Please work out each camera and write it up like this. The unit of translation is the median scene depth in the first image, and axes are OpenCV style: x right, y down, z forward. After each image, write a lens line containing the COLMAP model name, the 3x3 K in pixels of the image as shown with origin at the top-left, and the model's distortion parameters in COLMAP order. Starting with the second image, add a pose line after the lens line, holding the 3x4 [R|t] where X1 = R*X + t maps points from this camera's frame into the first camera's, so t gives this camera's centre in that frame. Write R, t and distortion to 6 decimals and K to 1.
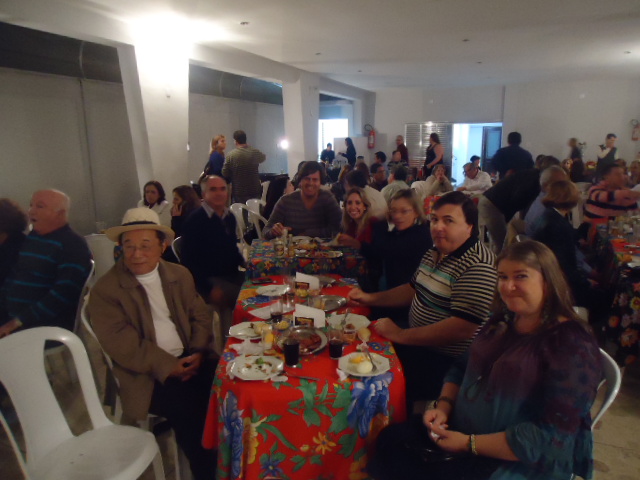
lens RADIAL K [[451.6, 0, 315.3], [0, 451.6, 238.4], [0, 0, 1]] dist [-0.009418, 0.002664]
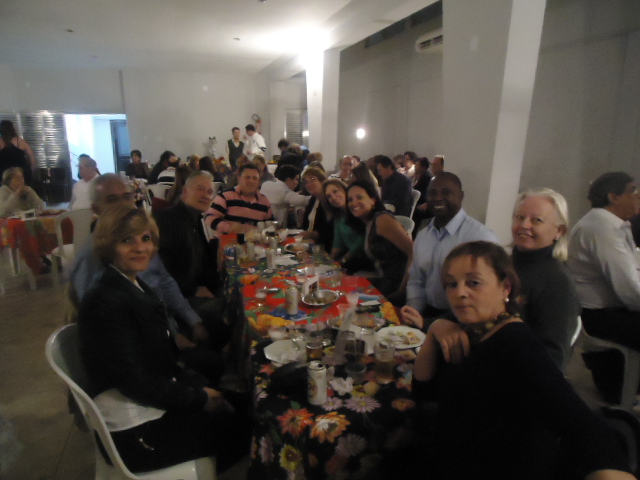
lens RADIAL K [[451.6, 0, 317.8], [0, 451.6, 241.4], [0, 0, 1]] dist [-0.009418, 0.002664]
pose [[0.746101, -0.147637, 0.649259, 0.153451], [0.140194, 0.988081, 0.063577, -0.035353], [-0.650907, 0.043588, 0.757905, 0.203384]]
